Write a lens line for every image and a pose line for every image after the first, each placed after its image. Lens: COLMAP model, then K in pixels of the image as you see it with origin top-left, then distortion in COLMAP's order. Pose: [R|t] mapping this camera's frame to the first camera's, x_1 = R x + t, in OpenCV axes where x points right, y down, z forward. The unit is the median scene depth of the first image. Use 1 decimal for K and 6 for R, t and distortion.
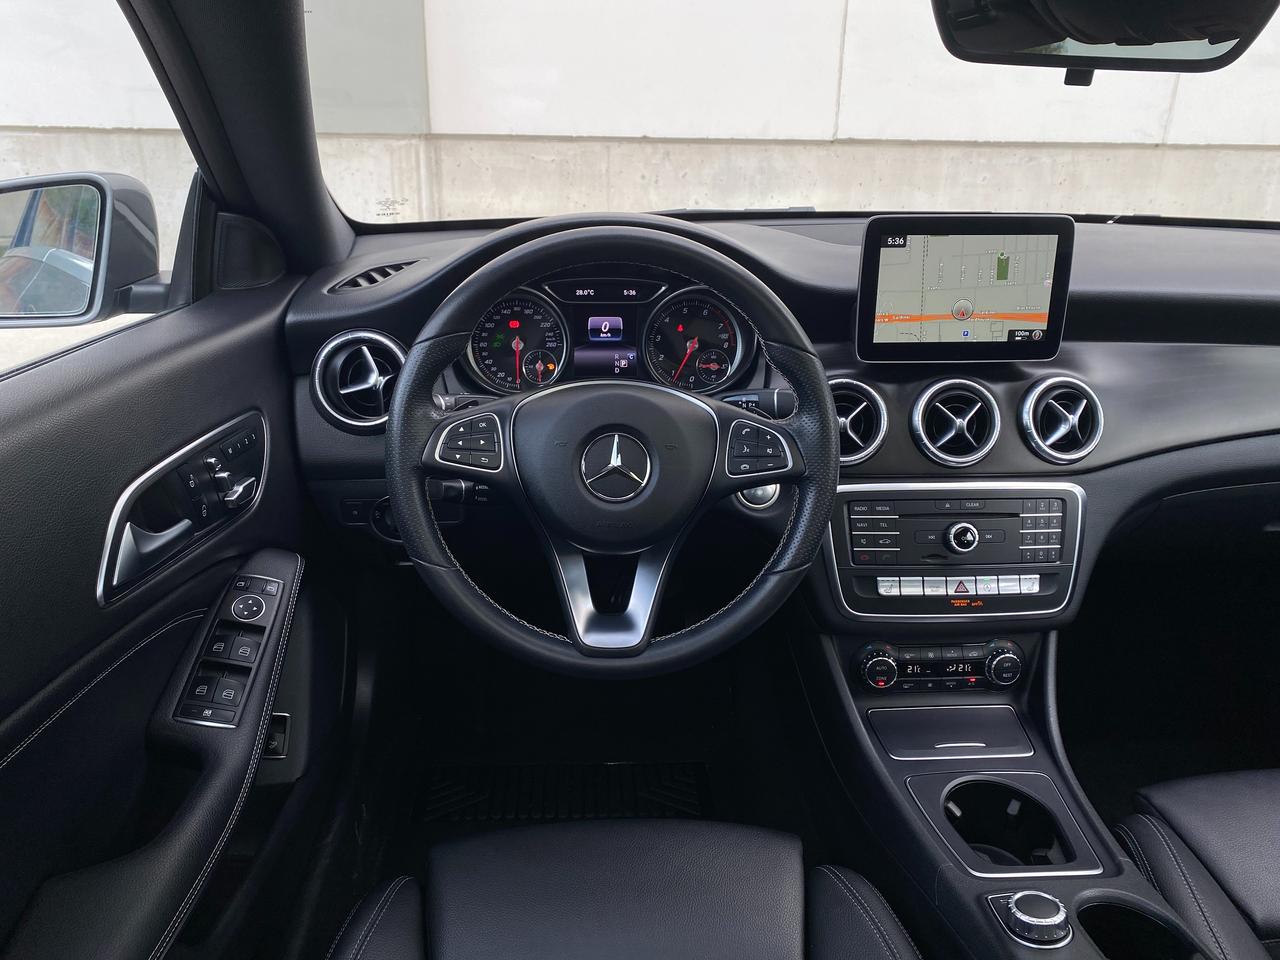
lens RADIAL K [[981.6, 0, 638.2], [0, 981.6, 466.5], [0, 0, 1]] dist [0.047425, -0.050745]
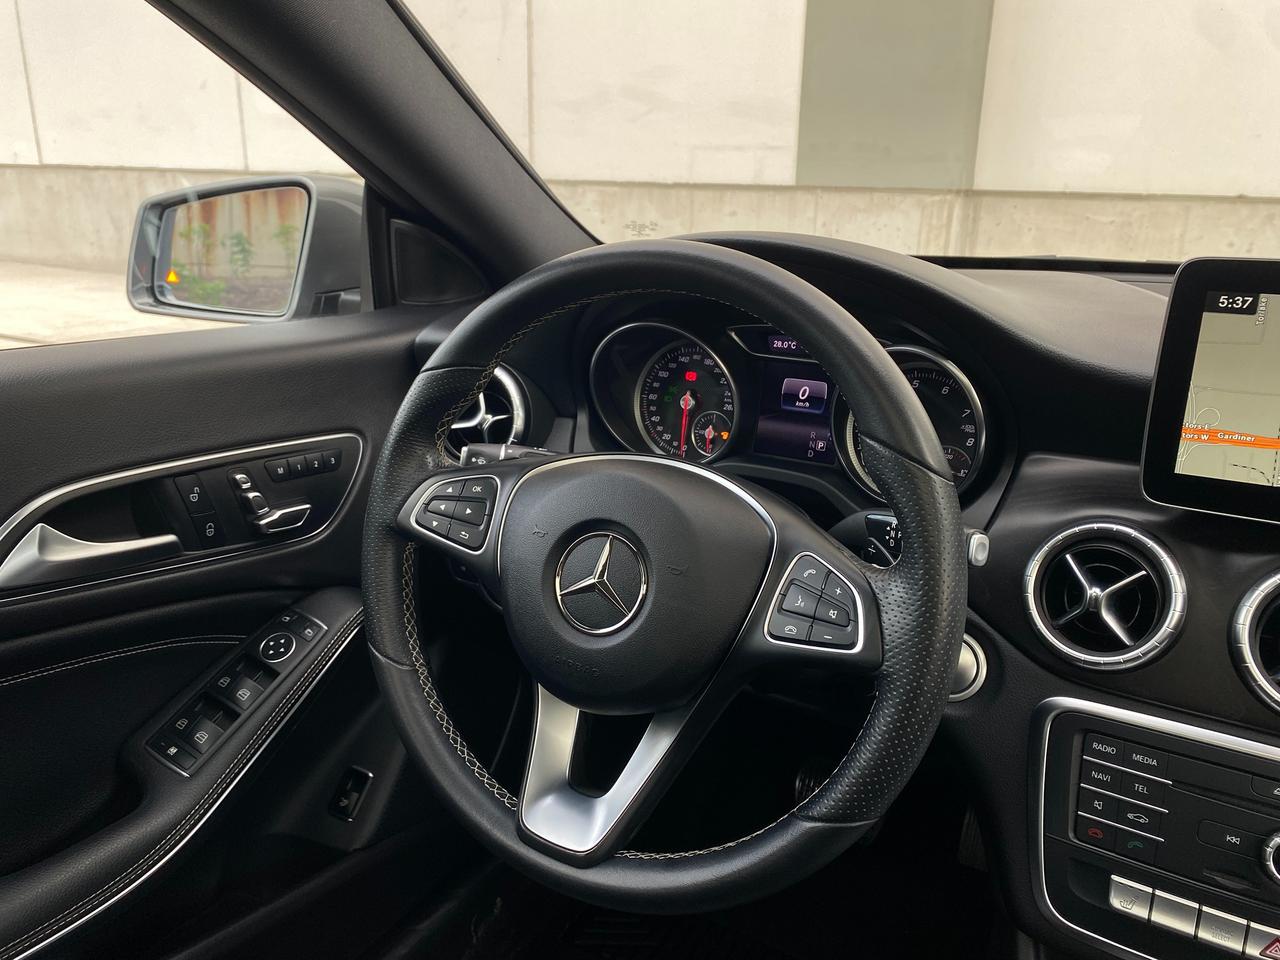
lens RADIAL K [[981.6, 0, 629.1], [0, 981.6, 463.9], [0, 0, 1]] dist [0.047425, -0.050745]
pose [[0.834951, 0.159361, -0.526745, 0.272904], [-0.192475, 0.981267, -0.008223, -0.063405], [0.515567, 0.108251, 0.849984, 0.334245]]
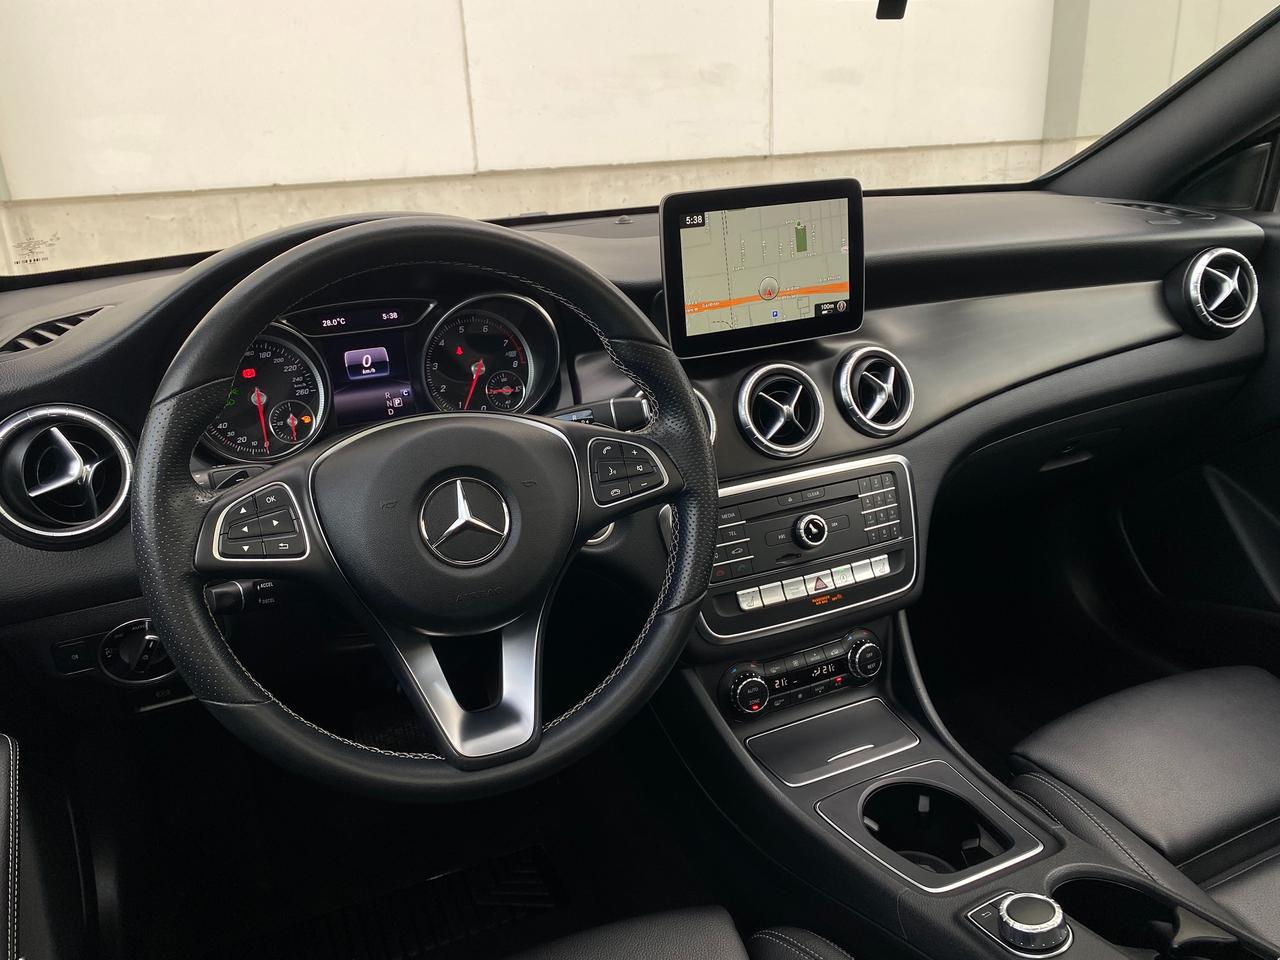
lens RADIAL K [[981.6, 0, 629.4], [0, 981.6, 480.7], [0, 0, 1]] dist [0.047425, -0.050745]
pose [[0.932726, -0.173974, 0.315840, -0.113339], [0.183197, 0.983076, 0.000497, -0.005972], [-0.310582, 0.057397, 0.948812, 0.173456]]
